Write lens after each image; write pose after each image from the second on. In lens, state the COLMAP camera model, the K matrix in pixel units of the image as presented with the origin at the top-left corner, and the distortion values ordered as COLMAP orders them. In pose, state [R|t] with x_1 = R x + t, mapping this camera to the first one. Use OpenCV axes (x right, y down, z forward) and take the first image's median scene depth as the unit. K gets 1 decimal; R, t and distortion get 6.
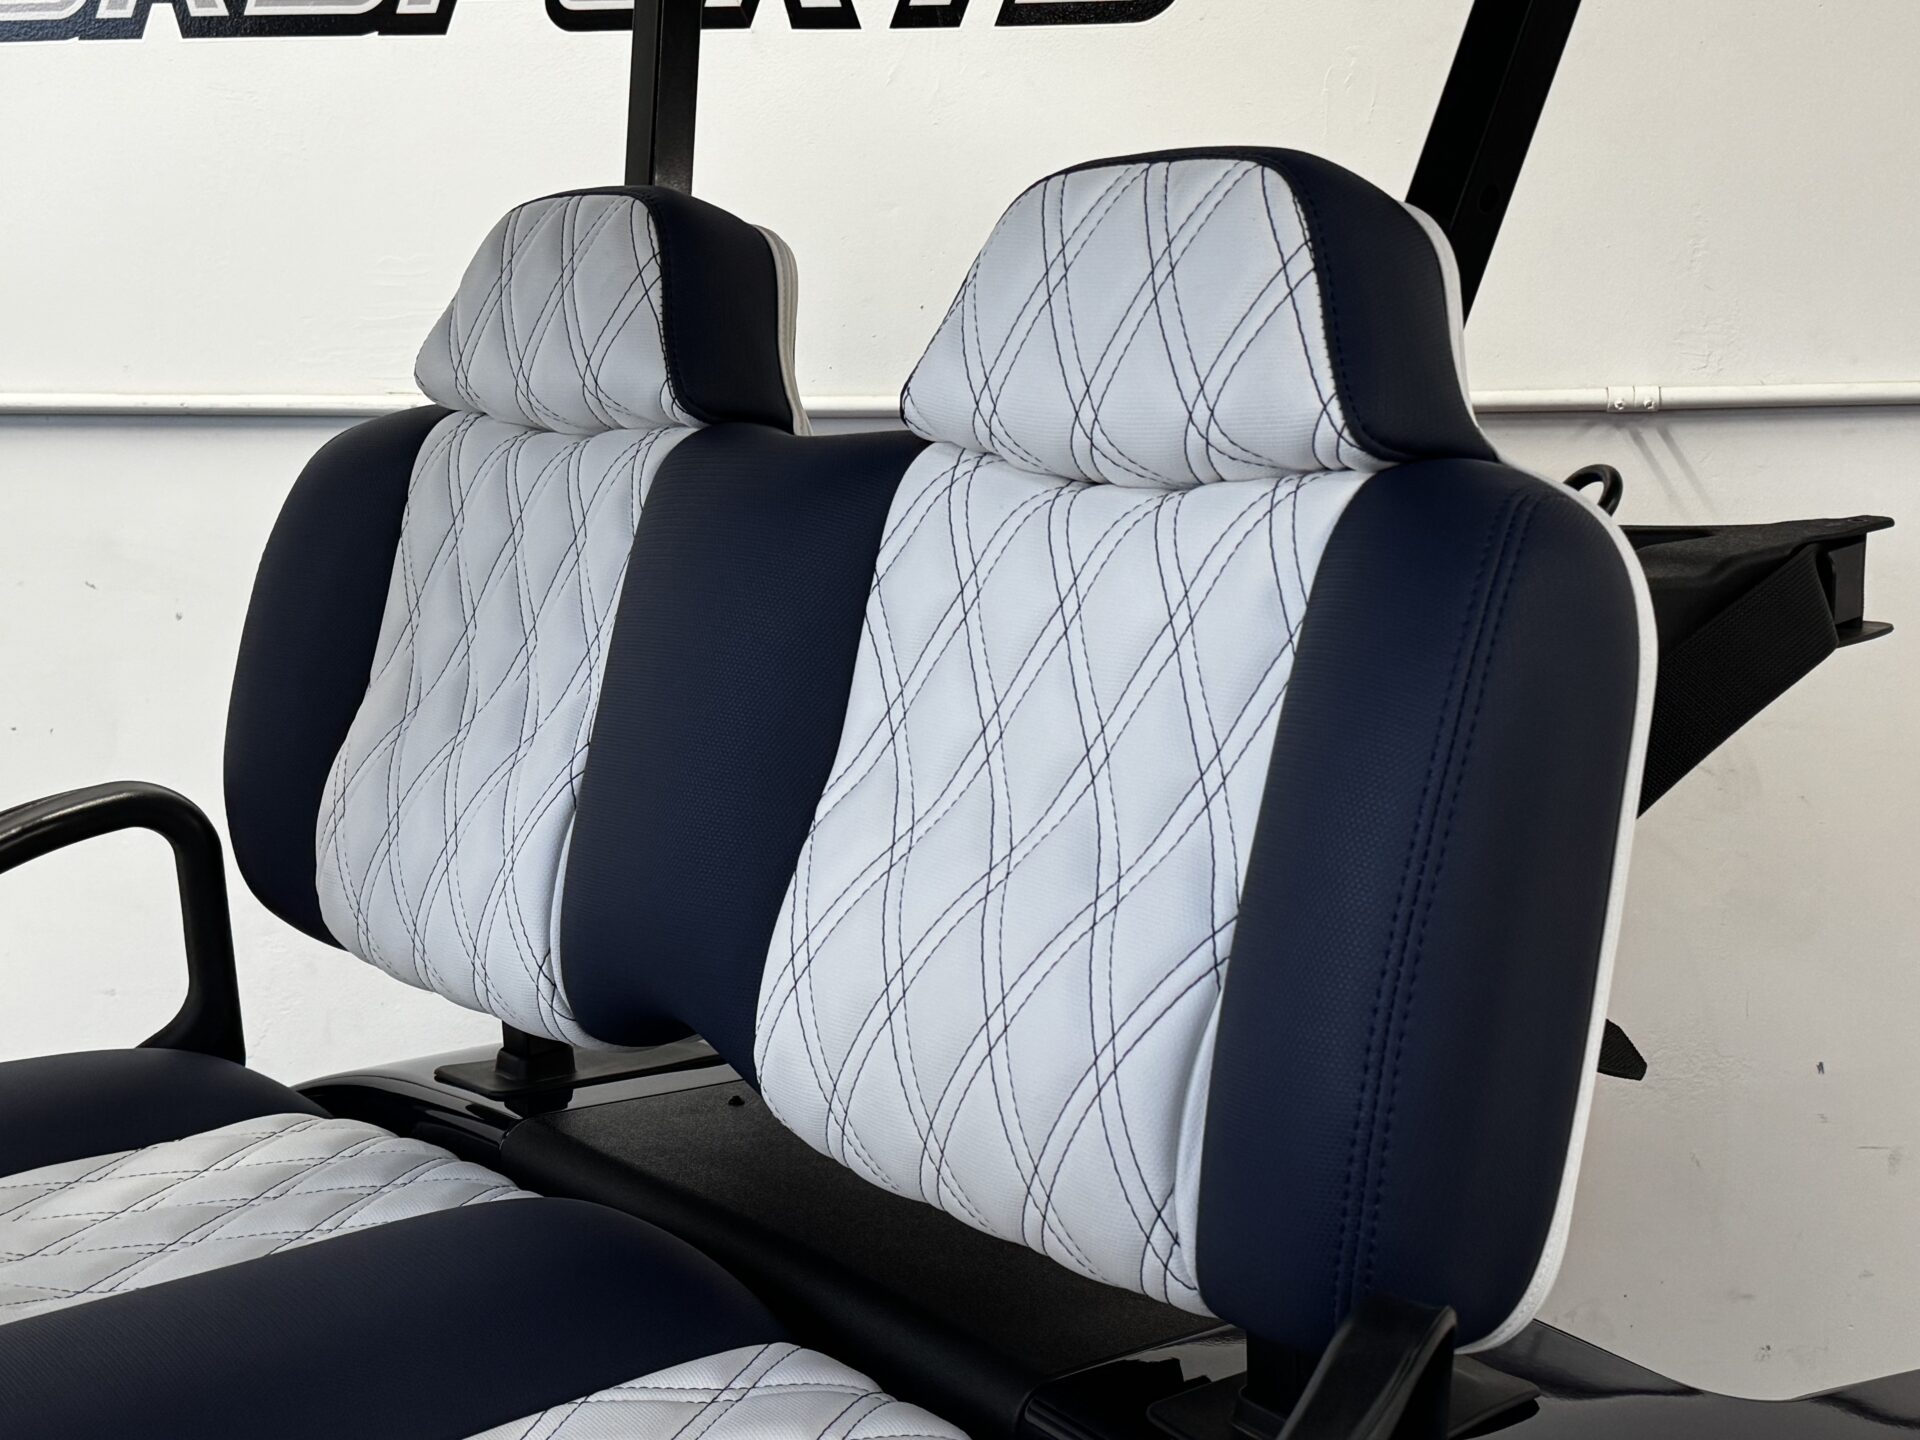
lens RADIAL K [[2451.4, 0, 961.2], [0, 2451.4, 702.7], [0, 0, 1]] dist [0.180840, -0.313429]
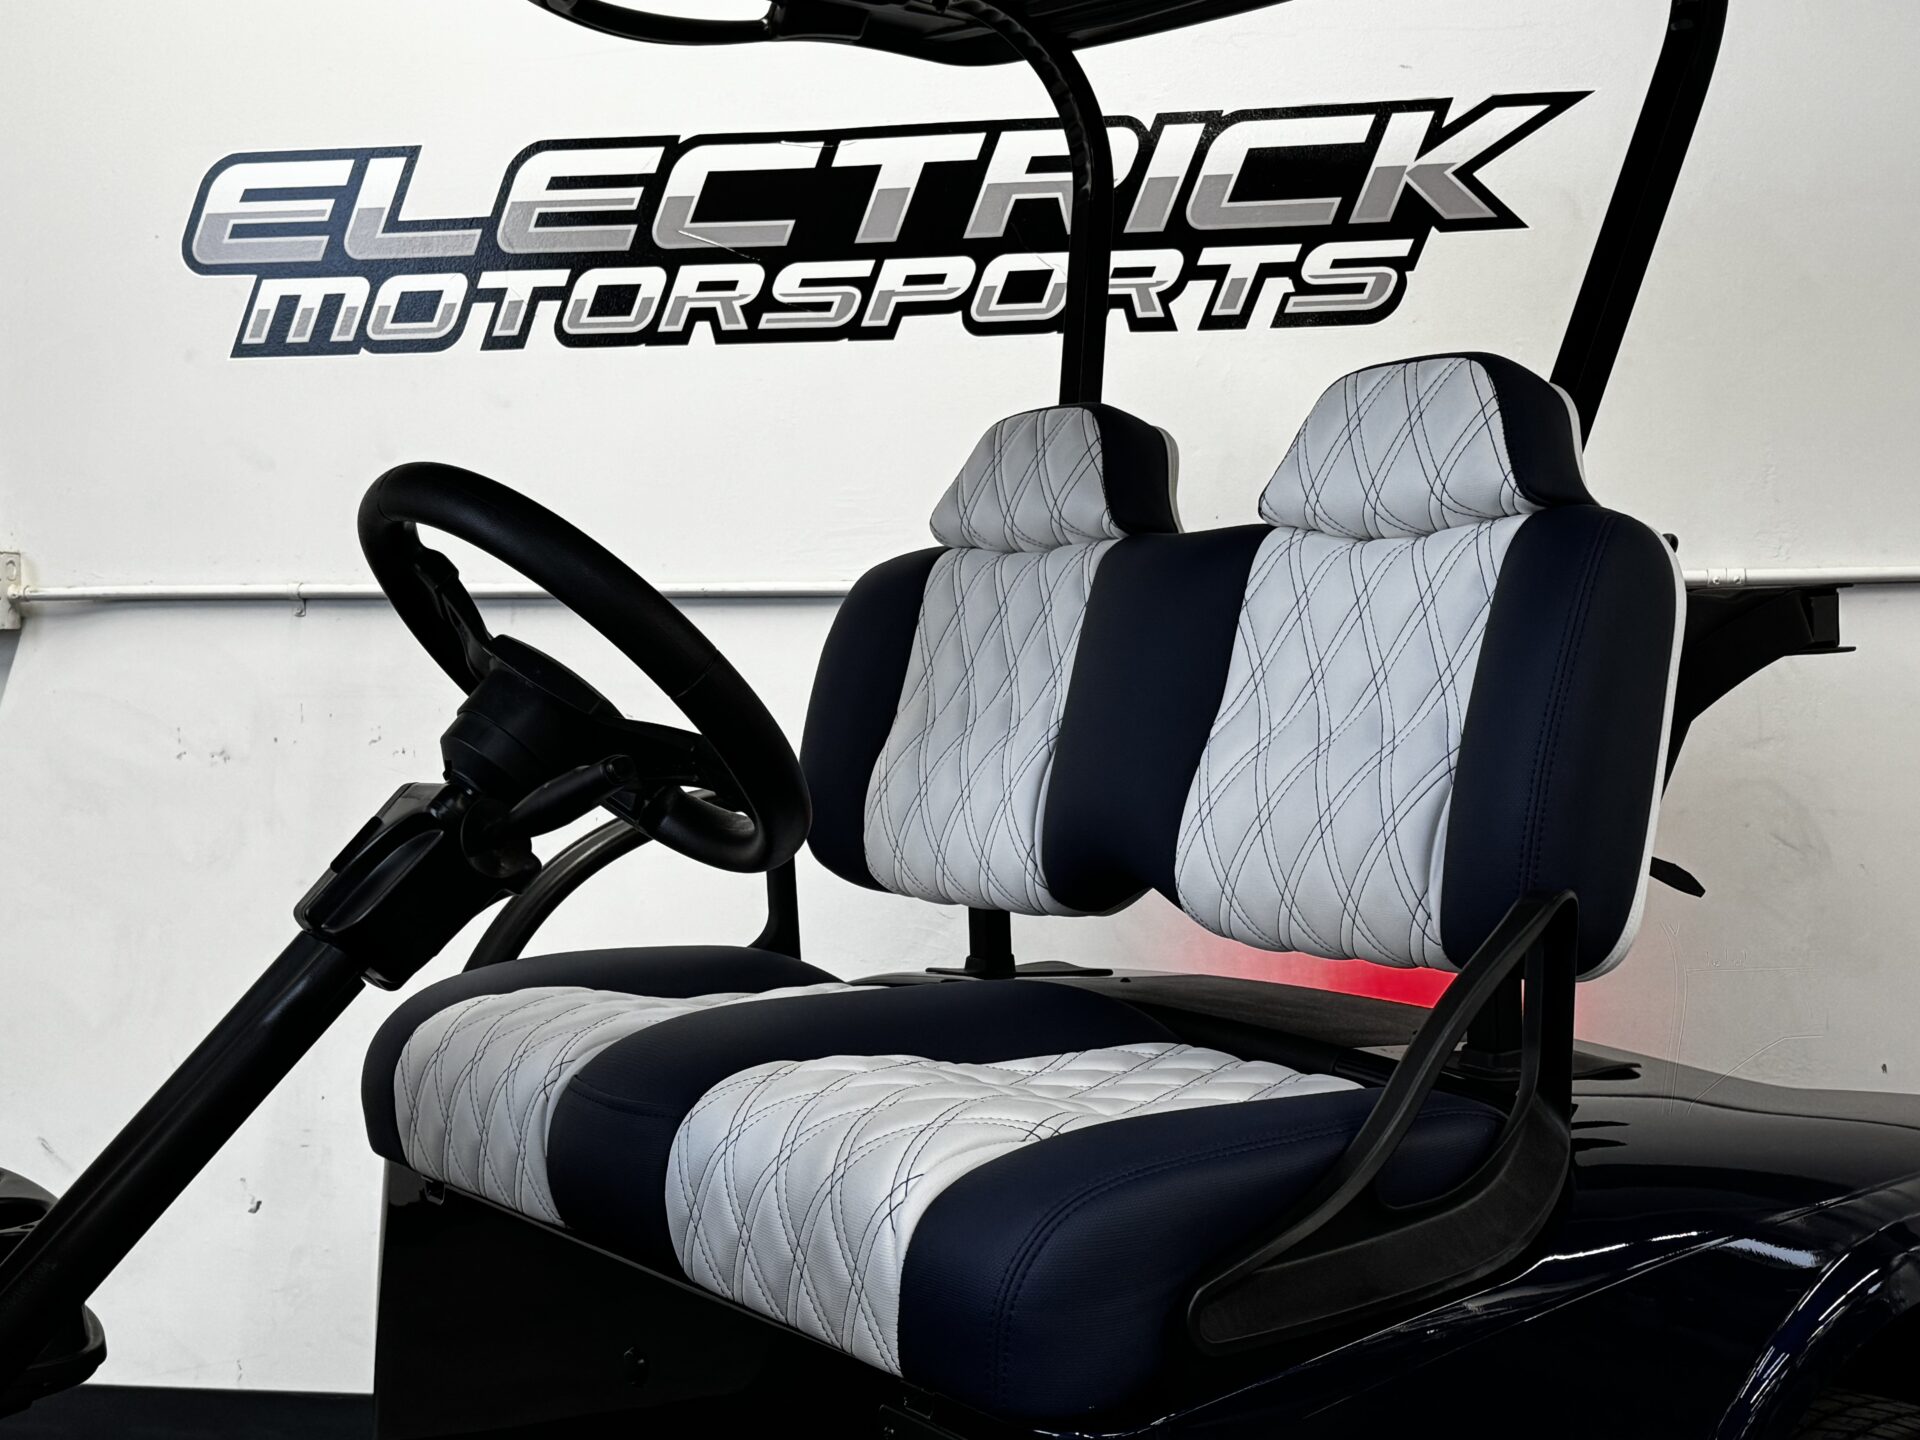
lens RADIAL K [[2455.1, 0, 973.2], [0, 2455.1, 718.3], [0, 0, 1]] dist [0.180812, -0.231245]
pose [[0.997816, 0.006243, -0.065759, -0.117809], [-0.015151, 0.990612, -0.135858, 0.286884], [0.064294, 0.136558, 0.988544, -0.773593]]
